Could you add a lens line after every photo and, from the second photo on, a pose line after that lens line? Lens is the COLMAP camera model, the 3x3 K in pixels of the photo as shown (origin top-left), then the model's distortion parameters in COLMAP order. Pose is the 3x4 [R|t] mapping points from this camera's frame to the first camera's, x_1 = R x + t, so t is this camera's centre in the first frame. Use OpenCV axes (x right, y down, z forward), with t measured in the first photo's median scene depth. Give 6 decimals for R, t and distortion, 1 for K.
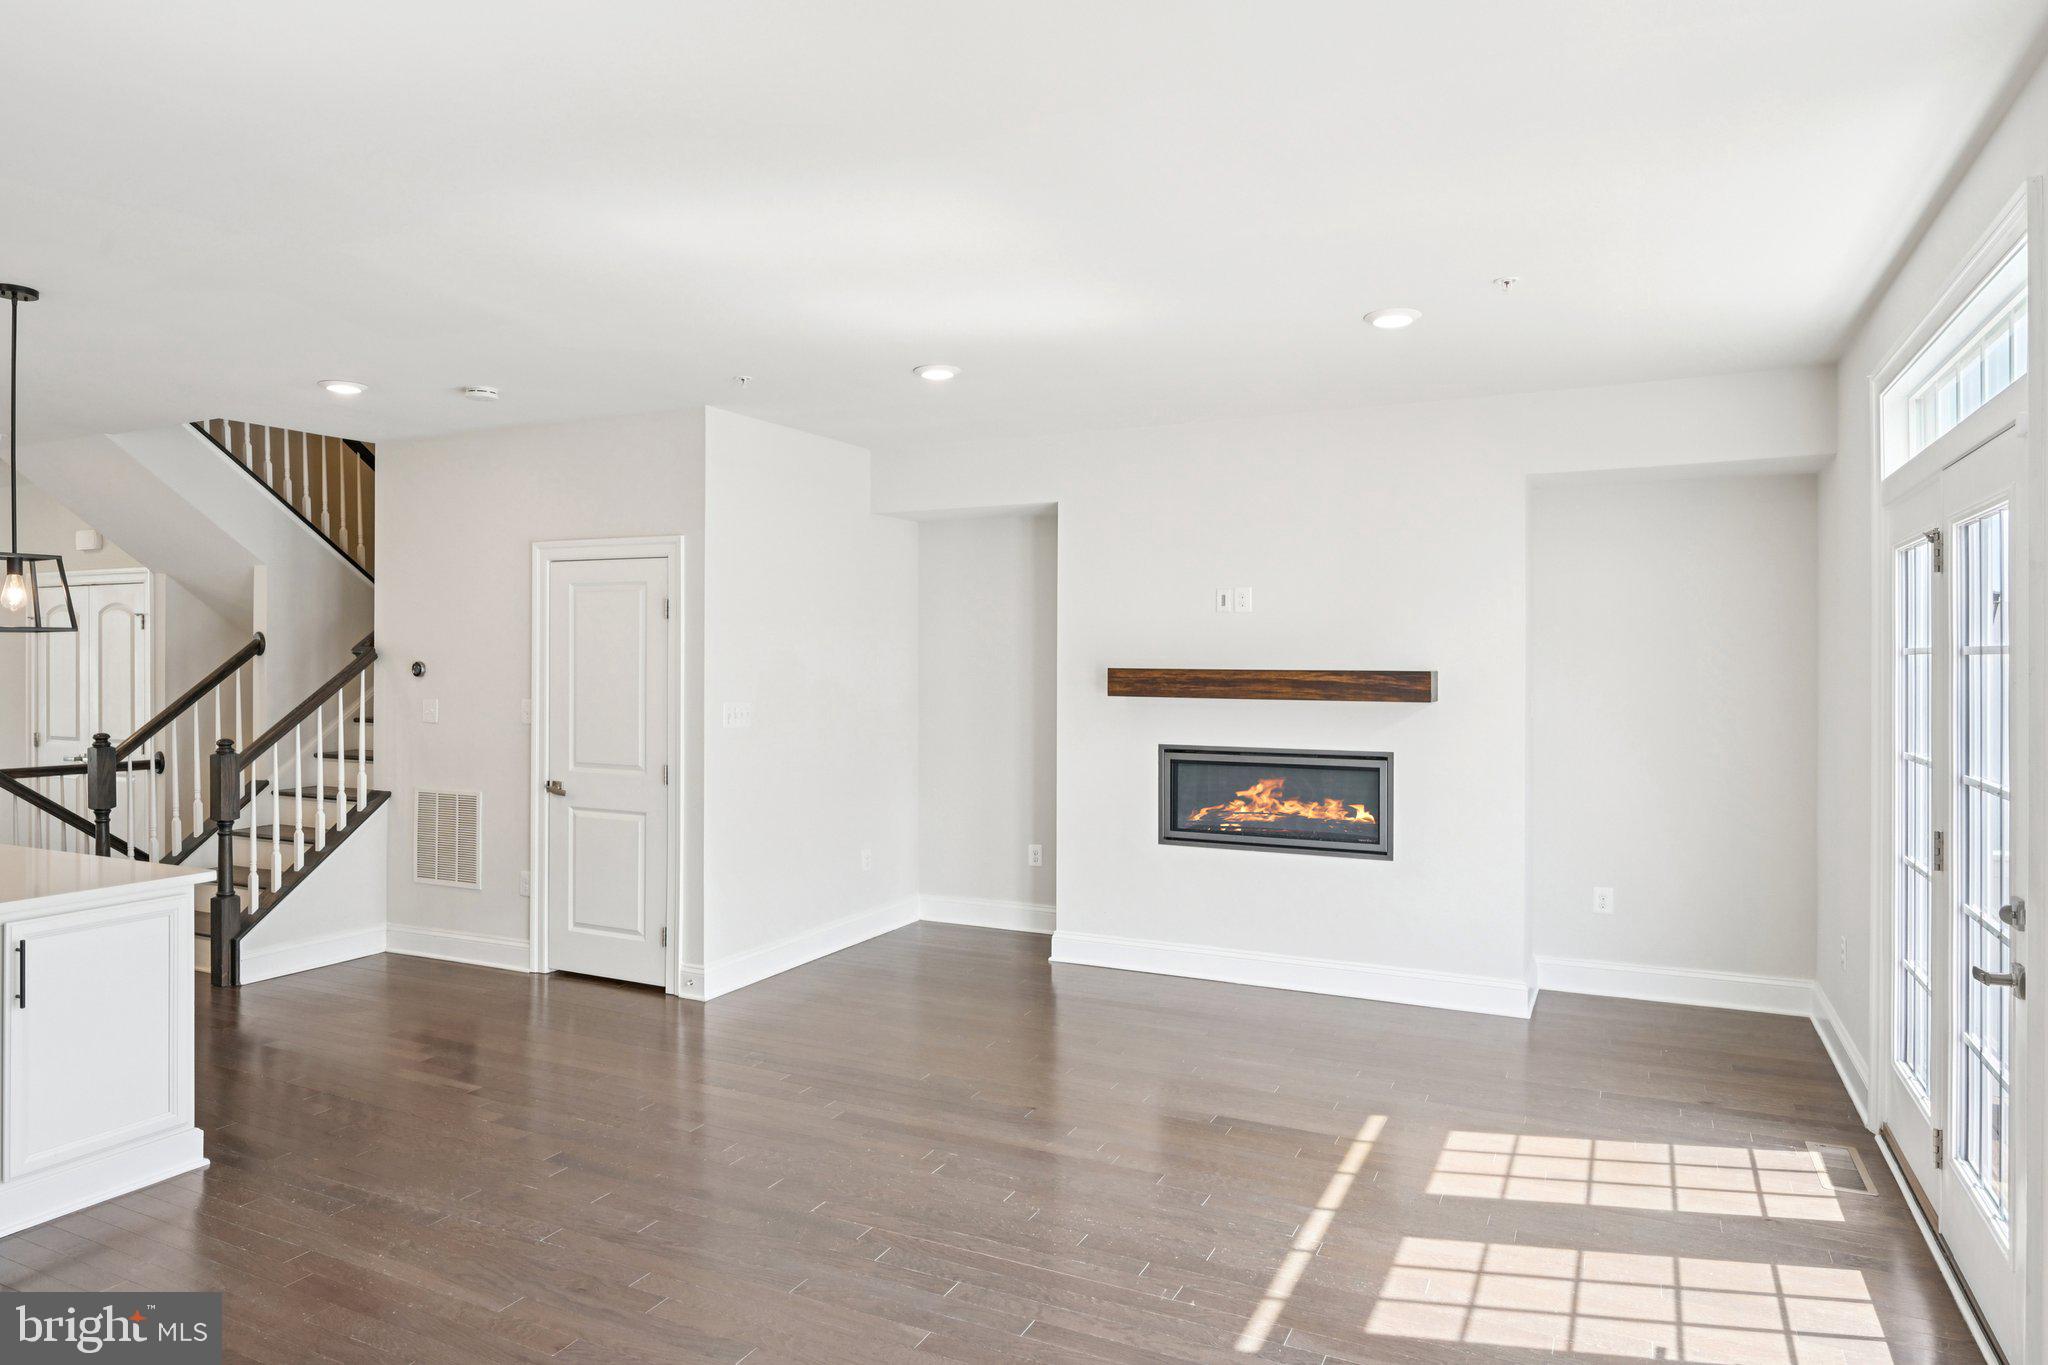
lens RADIAL K [[1173.8, 0, 974.3], [0, 1173.8, 665.0], [0, 0, 1]] dist [0.003169, -0.003263]
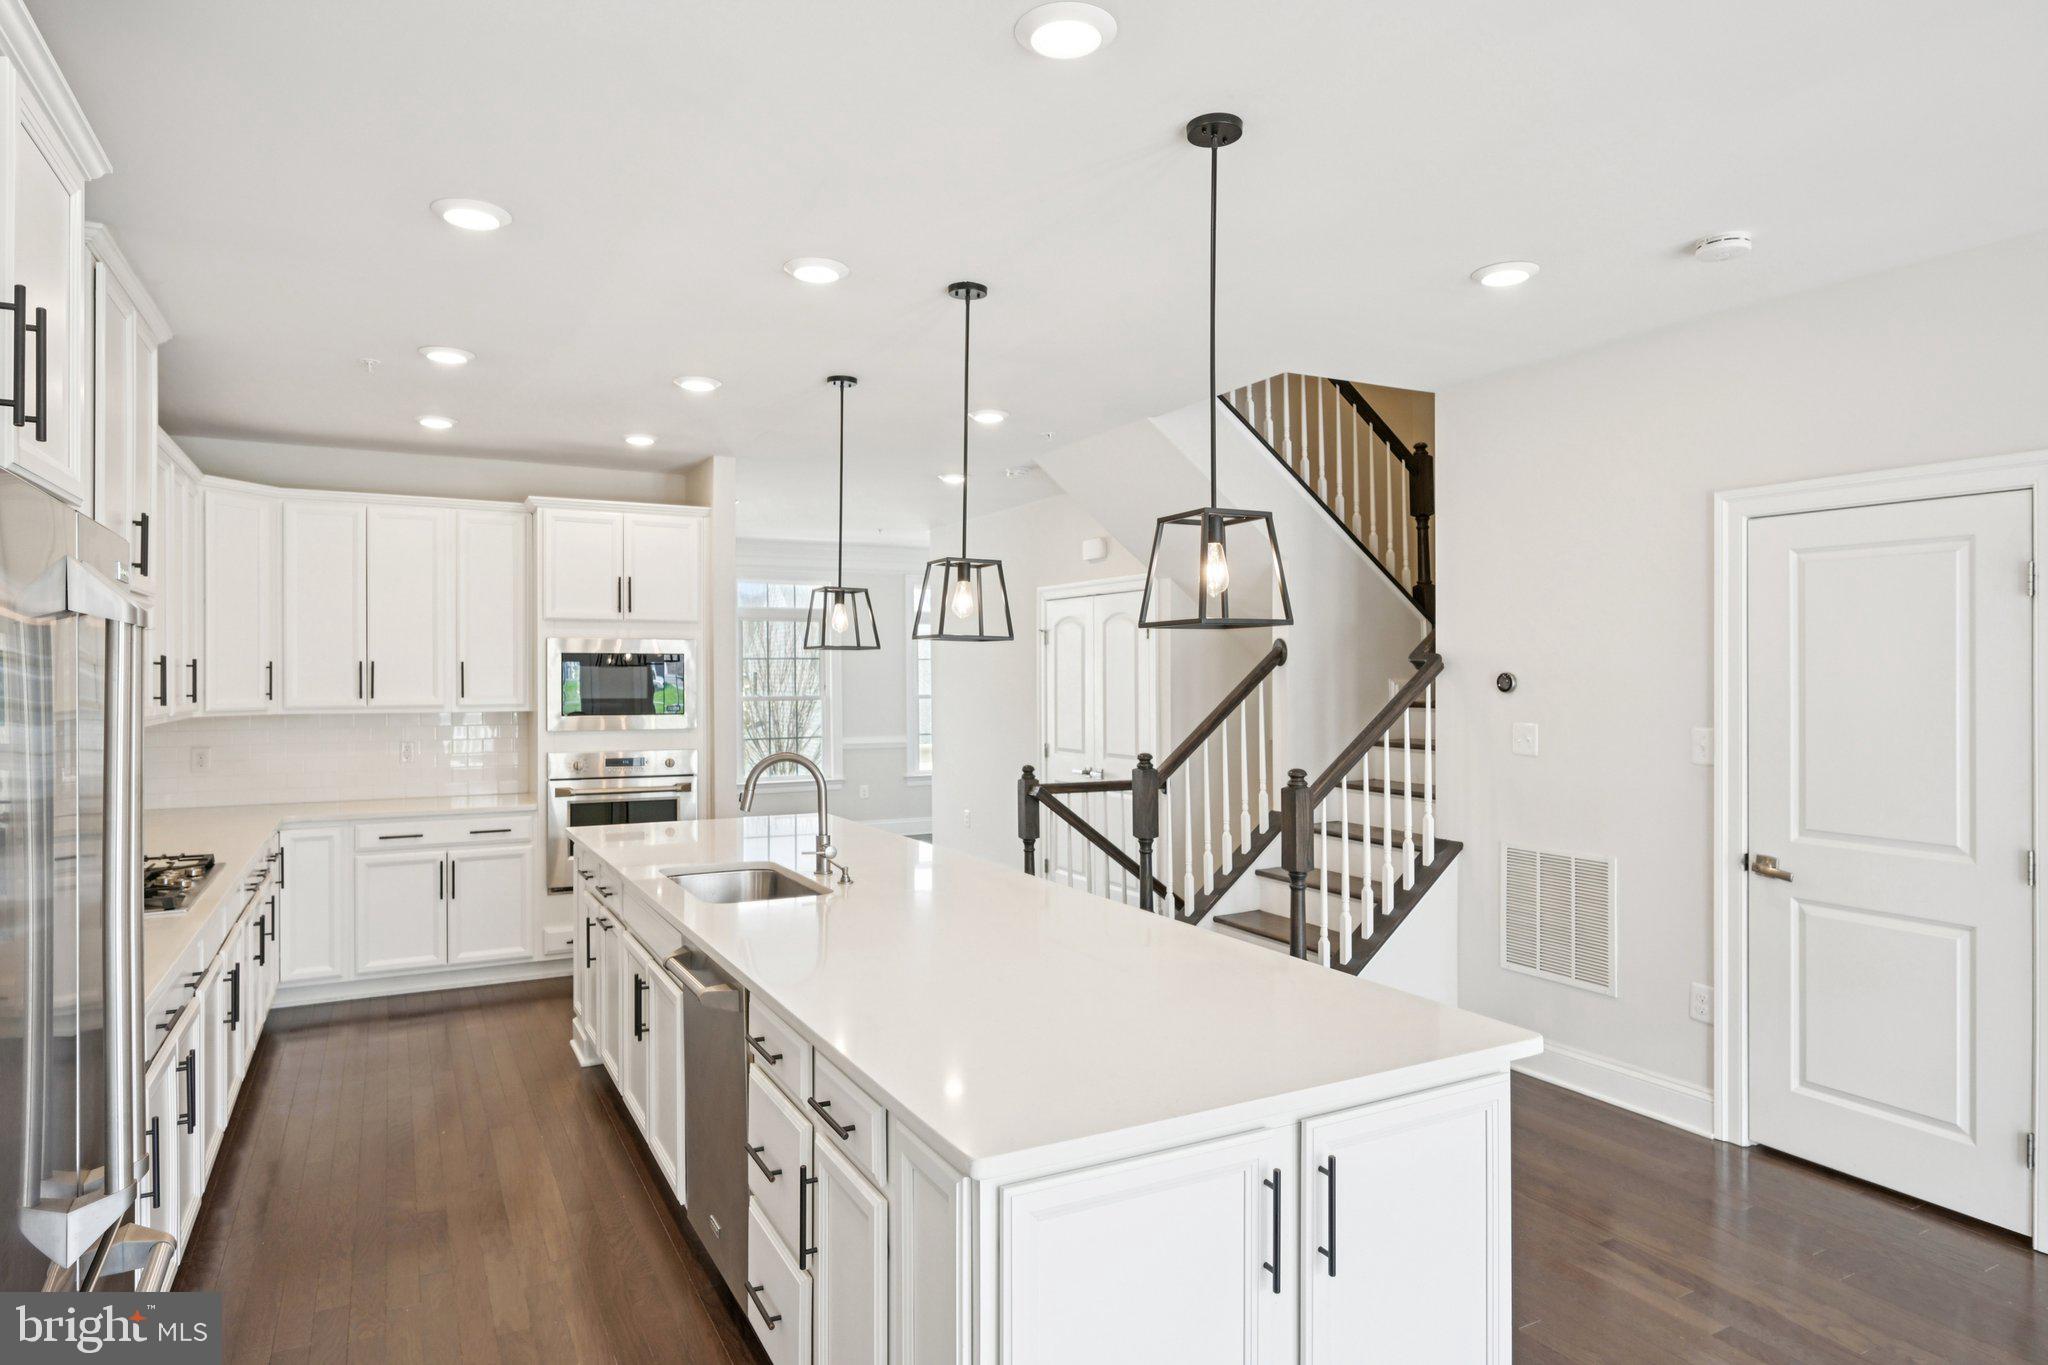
lens RADIAL K [[1173.8, 0, 1018.4], [0, 1173.8, 682.3], [0, 0, 1]] dist [0.003169, -0.003263]
pose [[0.808368, 0.003978, -0.588664, -0.296423], [-0.002410, 0.999991, 0.003449, 0.001658], [0.588672, -0.001369, 0.808371, 0.223030]]
